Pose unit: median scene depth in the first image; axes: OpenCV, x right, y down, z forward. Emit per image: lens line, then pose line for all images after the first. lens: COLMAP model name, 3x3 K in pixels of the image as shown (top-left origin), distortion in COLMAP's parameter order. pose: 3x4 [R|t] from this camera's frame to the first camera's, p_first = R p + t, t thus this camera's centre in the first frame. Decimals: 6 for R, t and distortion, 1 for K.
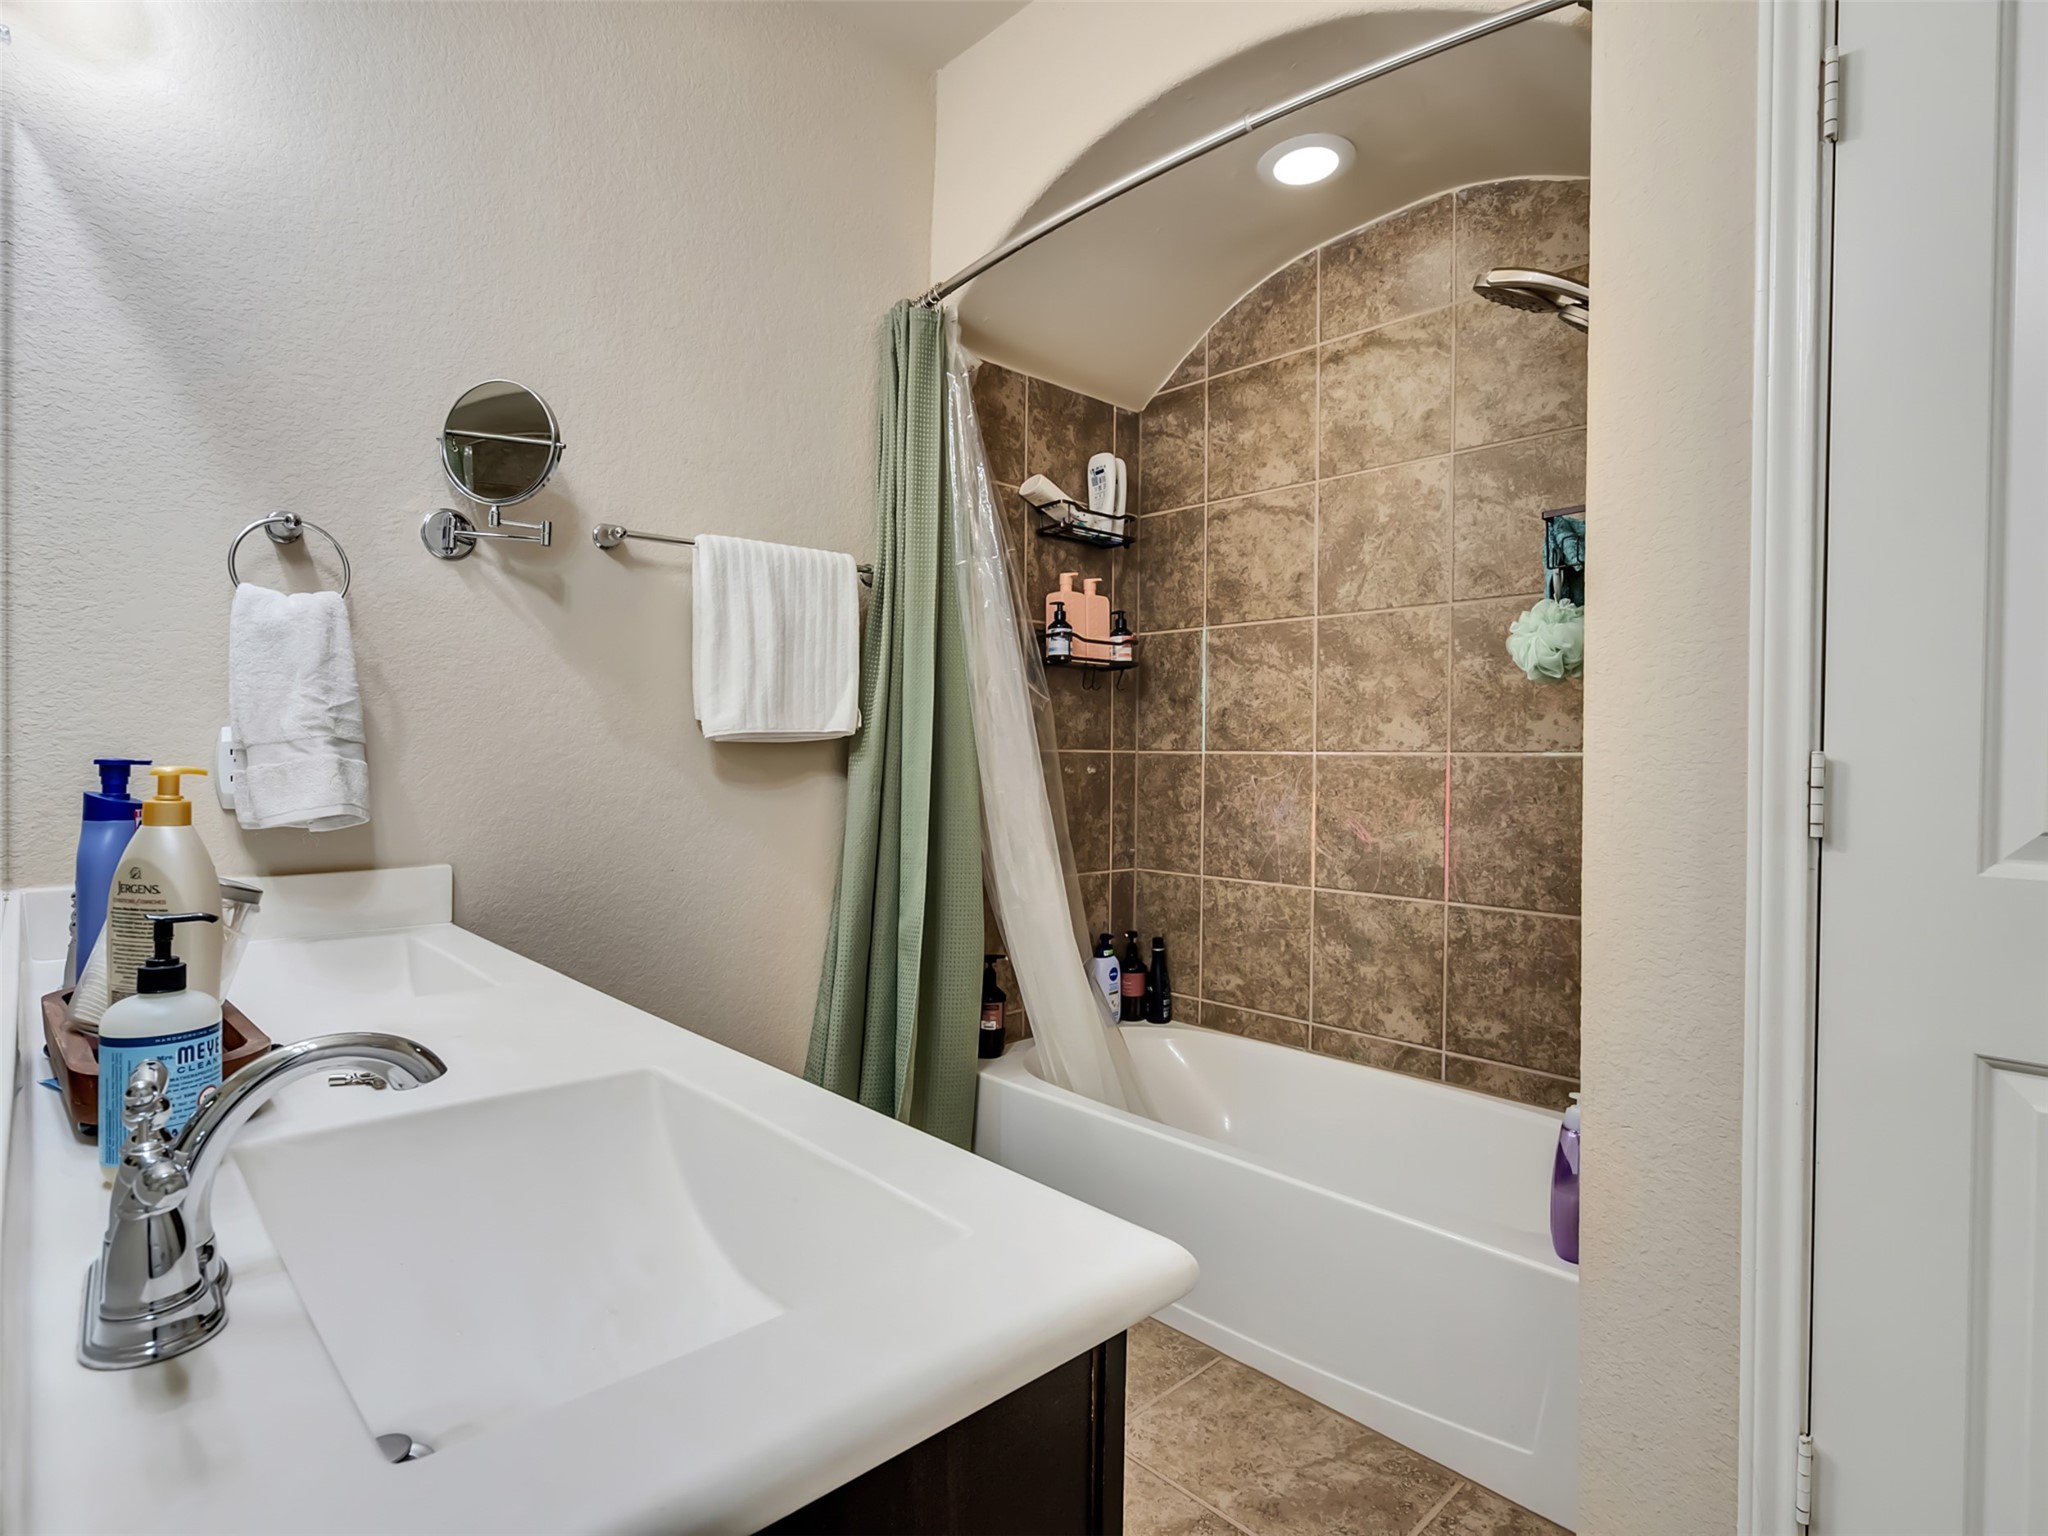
lens RADIAL K [[1055.5, 0, 1019.6], [0, 1055.5, 767.0], [0, 0, 1]] dist [-0.006003, 0.001509]
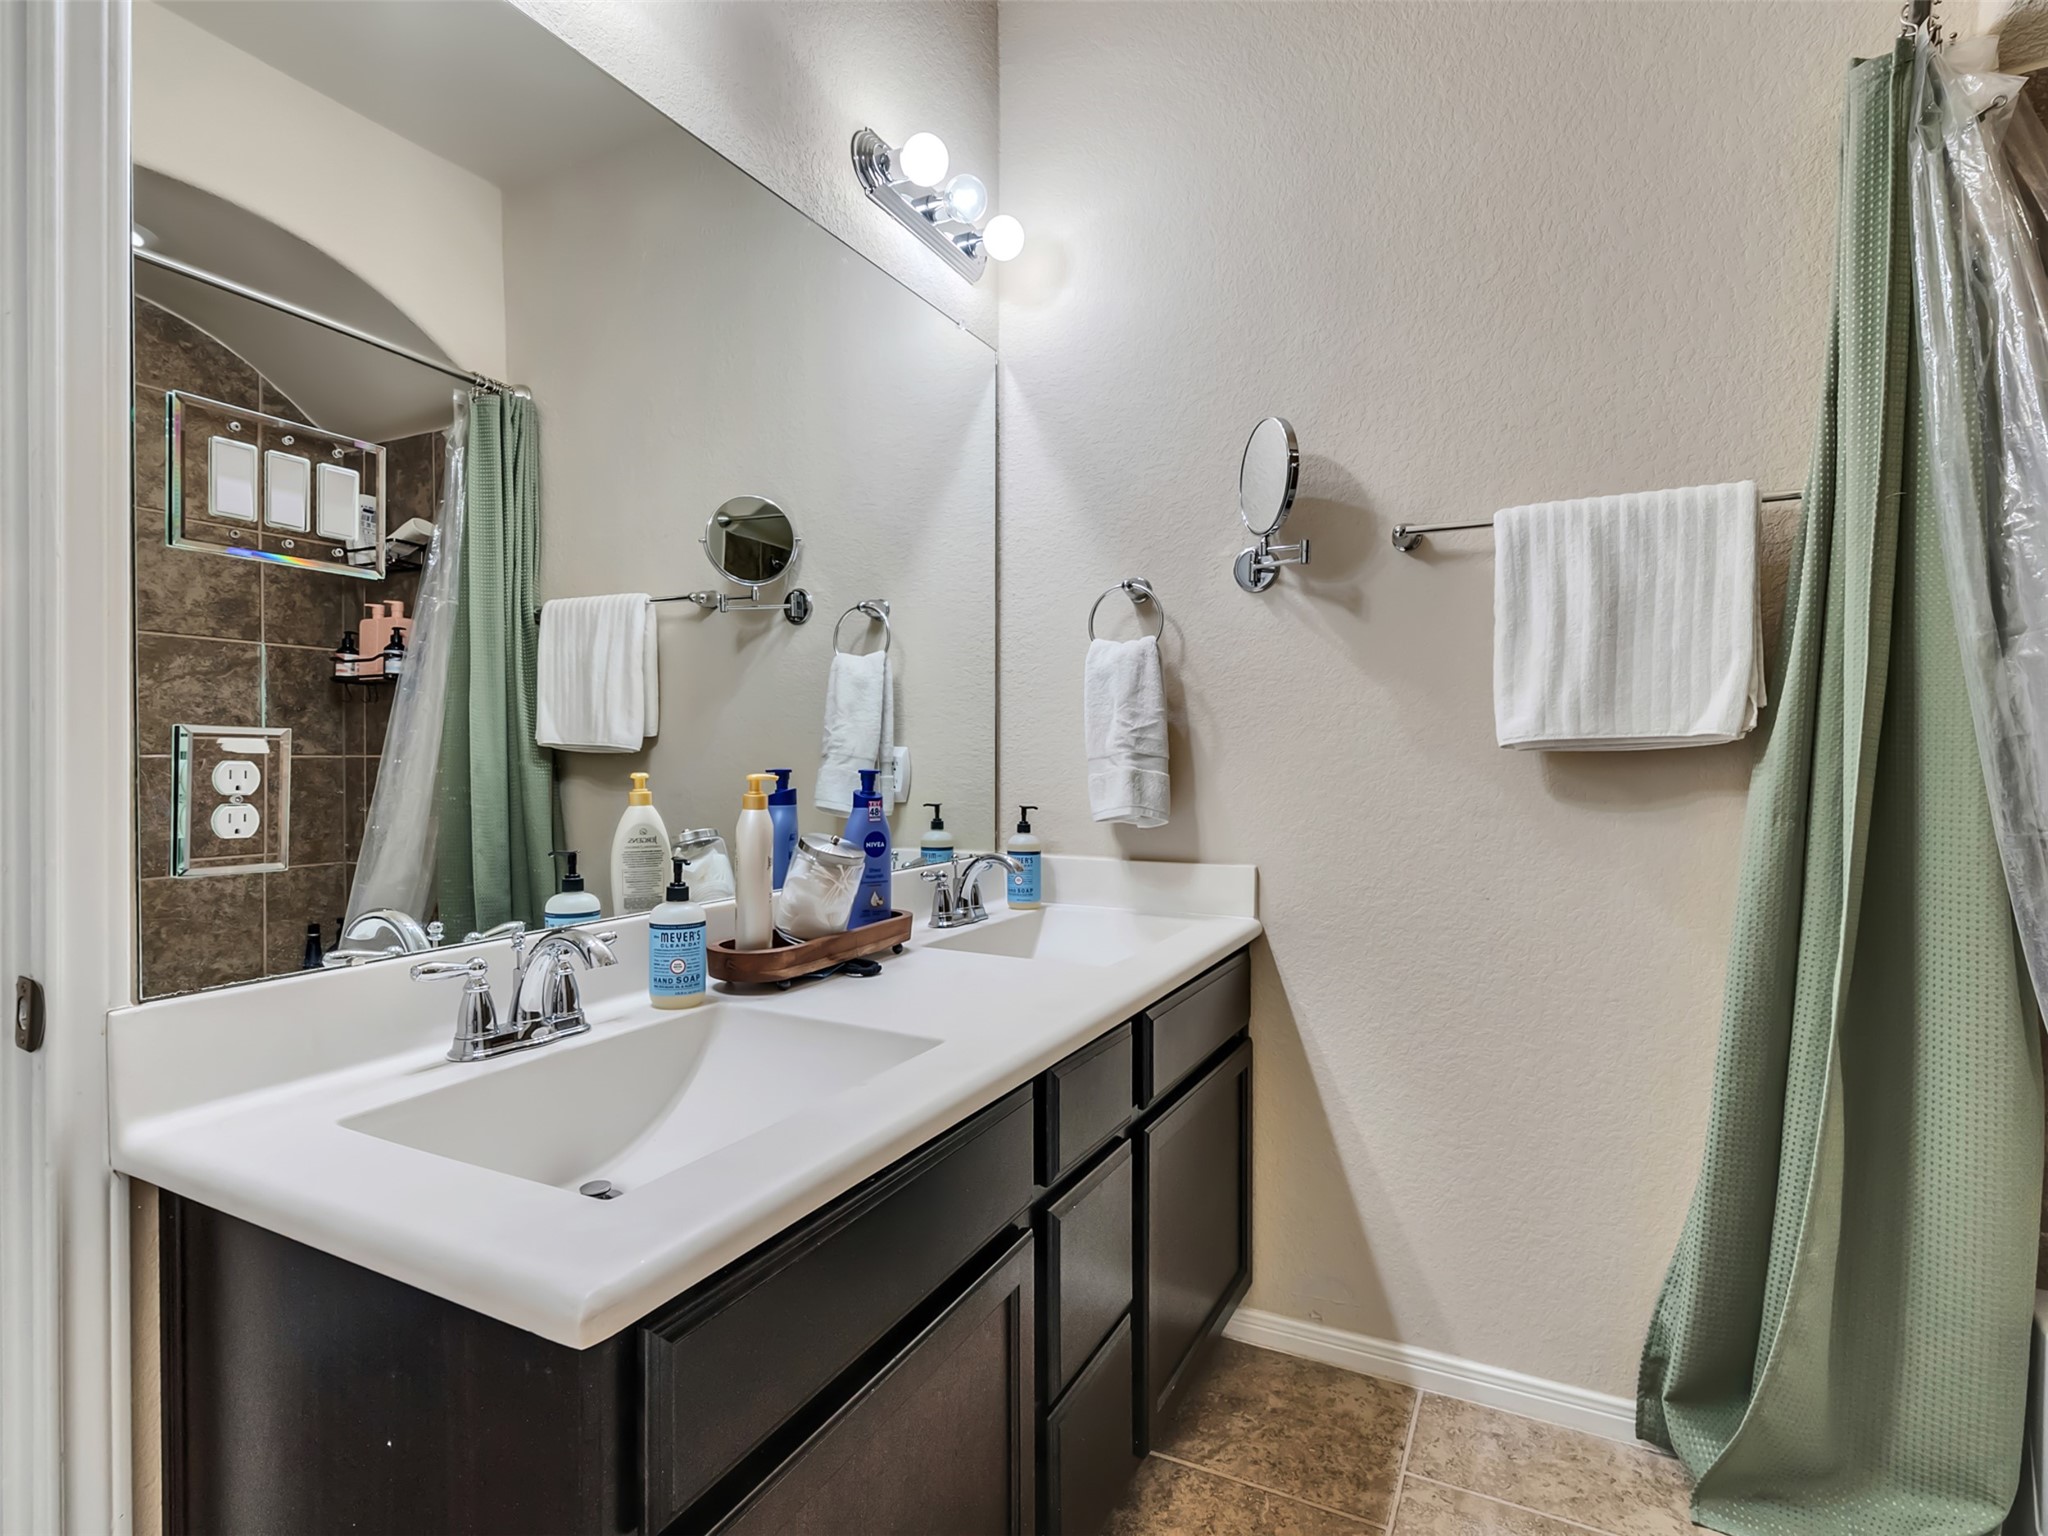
lens RADIAL K [[1055.5, 0, 1019.6], [0, 1055.5, 767.0], [0, 0, 1]] dist [-0.006003, 0.001509]
pose [[0.334420, -0.002891, -0.942420, 0.375212], [-0.011264, 0.999912, -0.007064, -0.000974], [0.942357, 0.012978, 0.334358, 0.349772]]
